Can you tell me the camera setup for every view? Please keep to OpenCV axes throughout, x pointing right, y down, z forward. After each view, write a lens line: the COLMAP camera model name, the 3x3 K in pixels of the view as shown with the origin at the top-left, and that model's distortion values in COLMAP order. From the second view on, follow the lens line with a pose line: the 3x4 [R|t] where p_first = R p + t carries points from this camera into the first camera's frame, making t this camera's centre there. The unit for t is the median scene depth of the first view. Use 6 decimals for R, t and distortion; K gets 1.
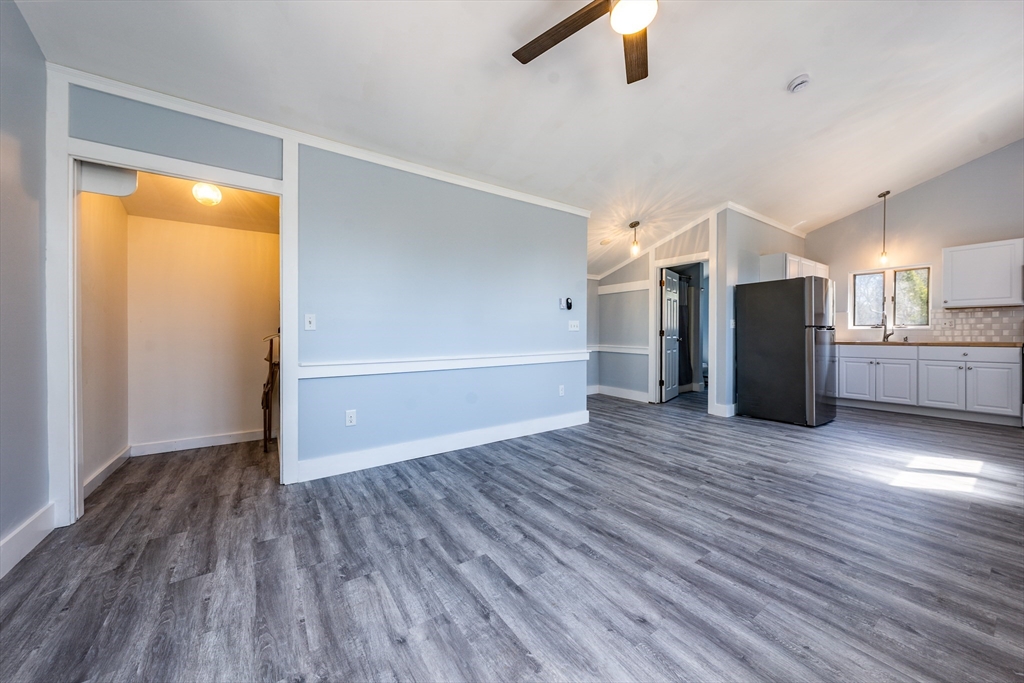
lens RADIAL K [[364.7, 0, 512.8], [0, 364.7, 335.8], [0, 0, 1]] dist [-0.001777, -0.000070]
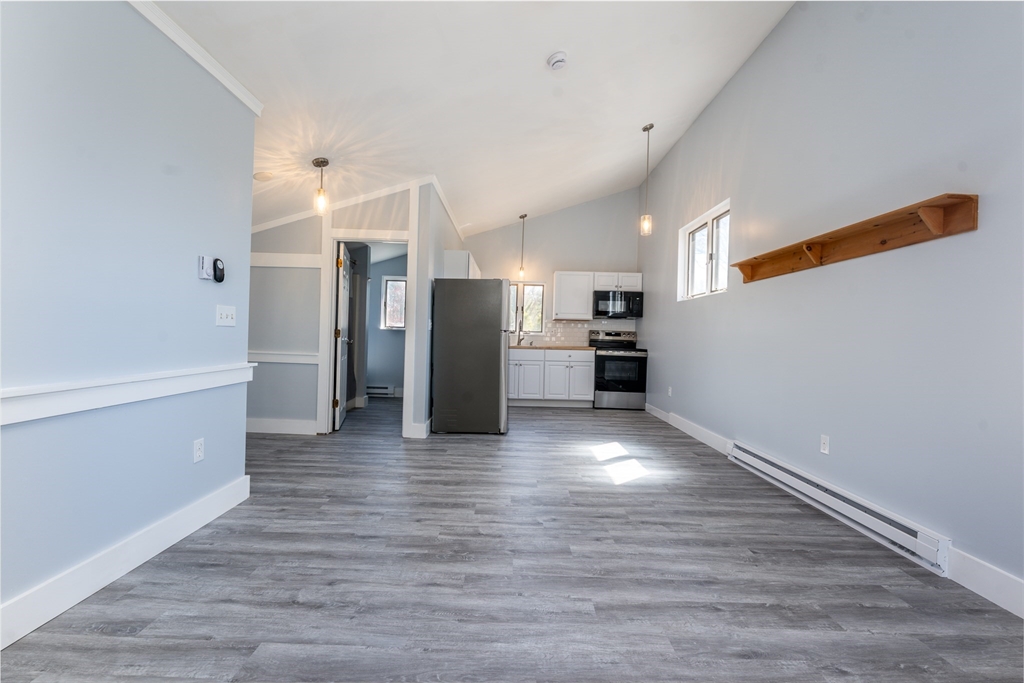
lens RADIAL K [[414.6, 0, 511.2], [0, 414.6, 340.1], [0, 0, 1]] dist [-0.001831, -0.000354]
pose [[0.571773, 0.011020, 0.820338, -0.073395], [-0.021153, 0.999775, 0.001313, -0.002681], [-0.820139, -0.018103, 0.571878, 0.332904]]
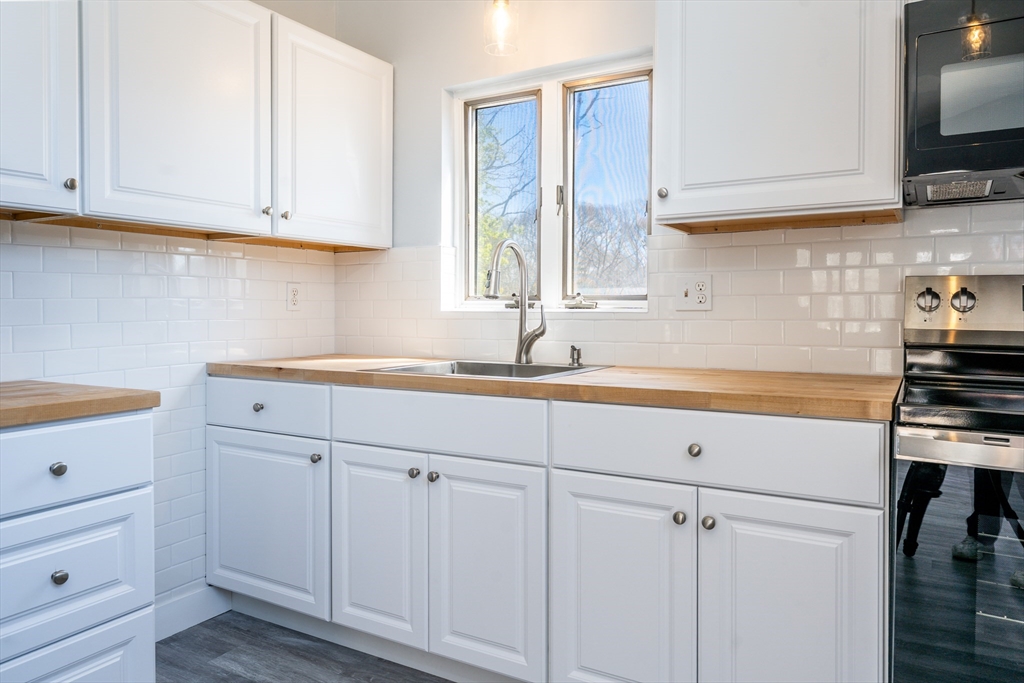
lens RADIAL K [[692.7, 0, 498.3], [0, 692.7, 320.5], [0, 0, 1]] dist [-0.001614, 0.001196]
pose [[0.913600, -0.004800, 0.406586, 0.993741], [0.000496, 0.999943, 0.010690, -0.022136], [-0.406614, -0.009565, 0.913550, 0.702391]]
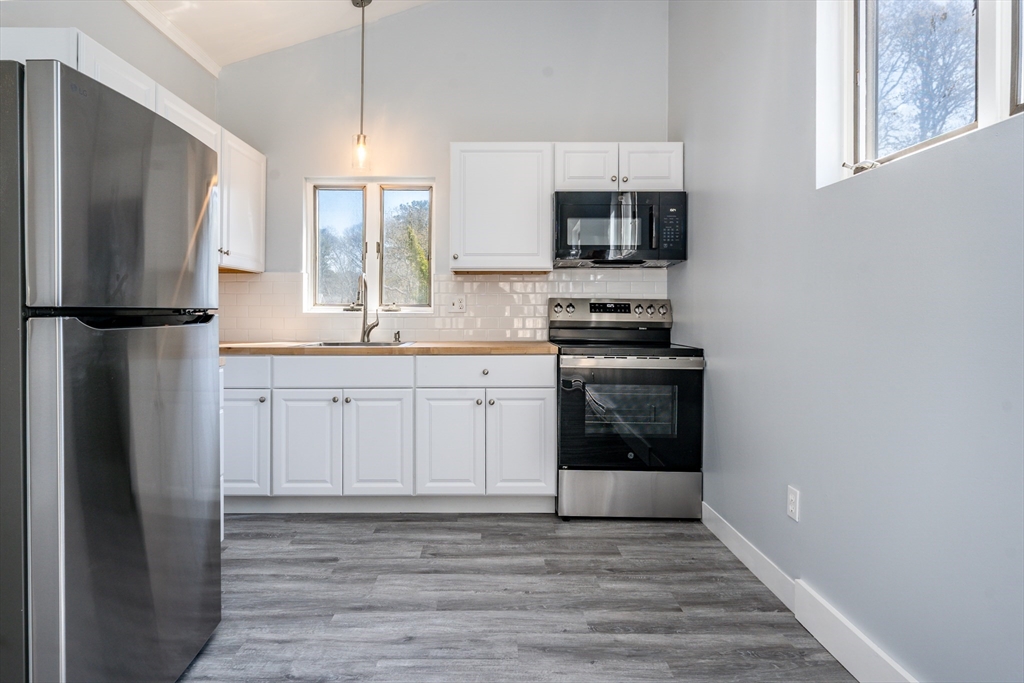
lens RADIAL K [[584.5, 0, 488.5], [0, 584.5, 314.9], [0, 0, 1]] dist [-0.001307, 0.000231]
pose [[0.576245, -0.001304, 0.817276, 0.646639], [0.001087, 0.999999, 0.000829, -0.021188], [-0.817276, 0.000411, 0.576246, 0.572953]]
